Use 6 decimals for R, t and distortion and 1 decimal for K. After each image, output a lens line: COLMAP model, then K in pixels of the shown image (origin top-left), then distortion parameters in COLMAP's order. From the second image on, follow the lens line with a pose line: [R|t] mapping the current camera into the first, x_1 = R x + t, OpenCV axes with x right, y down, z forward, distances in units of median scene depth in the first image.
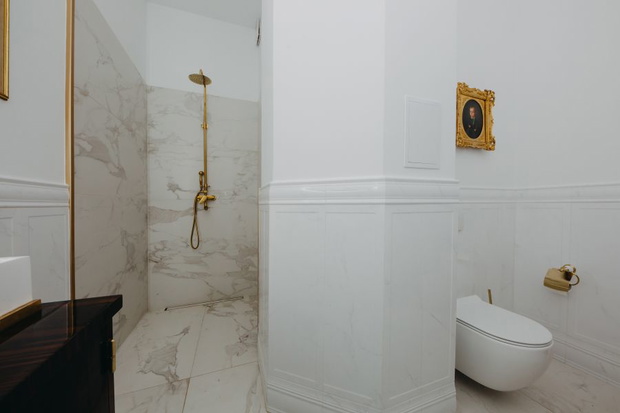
lens RADIAL K [[219.3, 0, 310.0], [0, 219.3, 206.5], [0, 0, 1]] dist [0.001570, -0.005006]
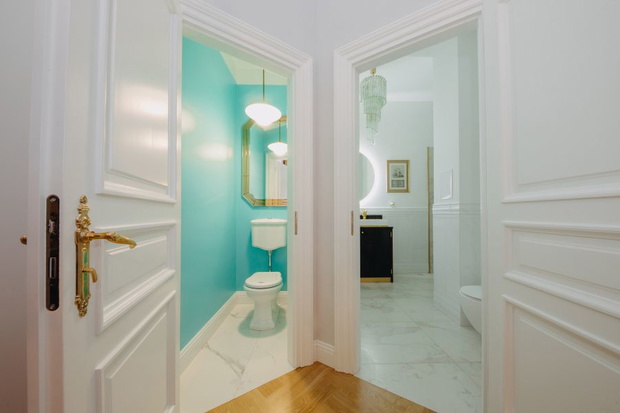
lens RADIAL K [[219.3, 0, 310.0], [0, 219.3, 206.5], [0, 0, 1]] dist [0.001570, -0.005006]
pose [[-0.335690, -0.017964, -0.941801, 2.224147], [-0.023722, 0.999662, -0.010612, -0.029536], [0.941674, 0.018779, -0.336003, 0.301908]]
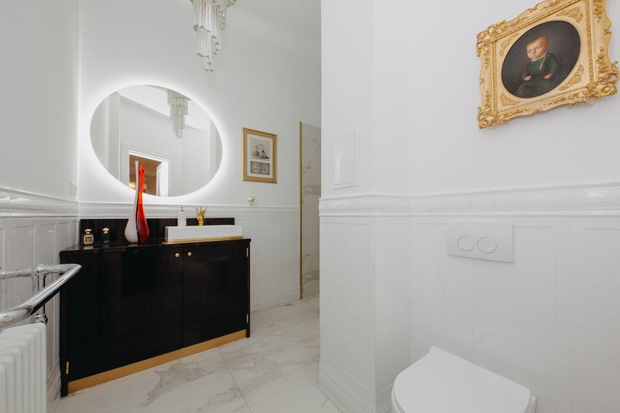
lens RADIAL K [[233.2, 0, 310.9], [0, 233.2, 210.7], [0, 0, 1]] dist [0.008316, -0.008232]
pose [[0.248648, -0.009070, -0.968551, 1.183773], [-0.026494, 0.999518, -0.016162, -0.012591], [0.968232, 0.029679, 0.248288, 0.349670]]
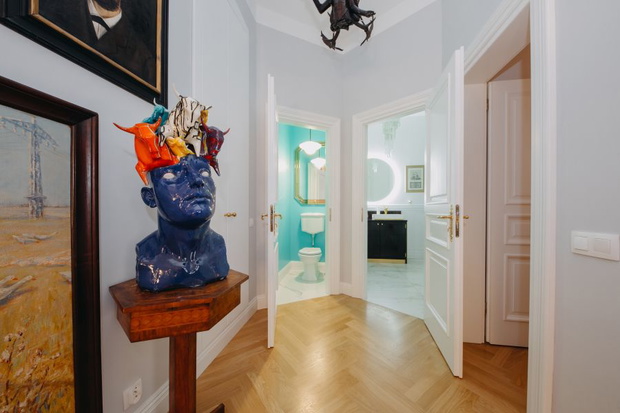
lens RADIAL K [[219.3, 0, 310.0], [0, 219.3, 206.5], [0, 0, 1]] dist [0.001570, -0.005006]
pose [[-0.486134, -0.000319, -0.873884, 2.962587], [-0.025522, 0.999579, 0.013833, -0.051139], [0.873511, 0.029028, -0.485937, 0.638362]]
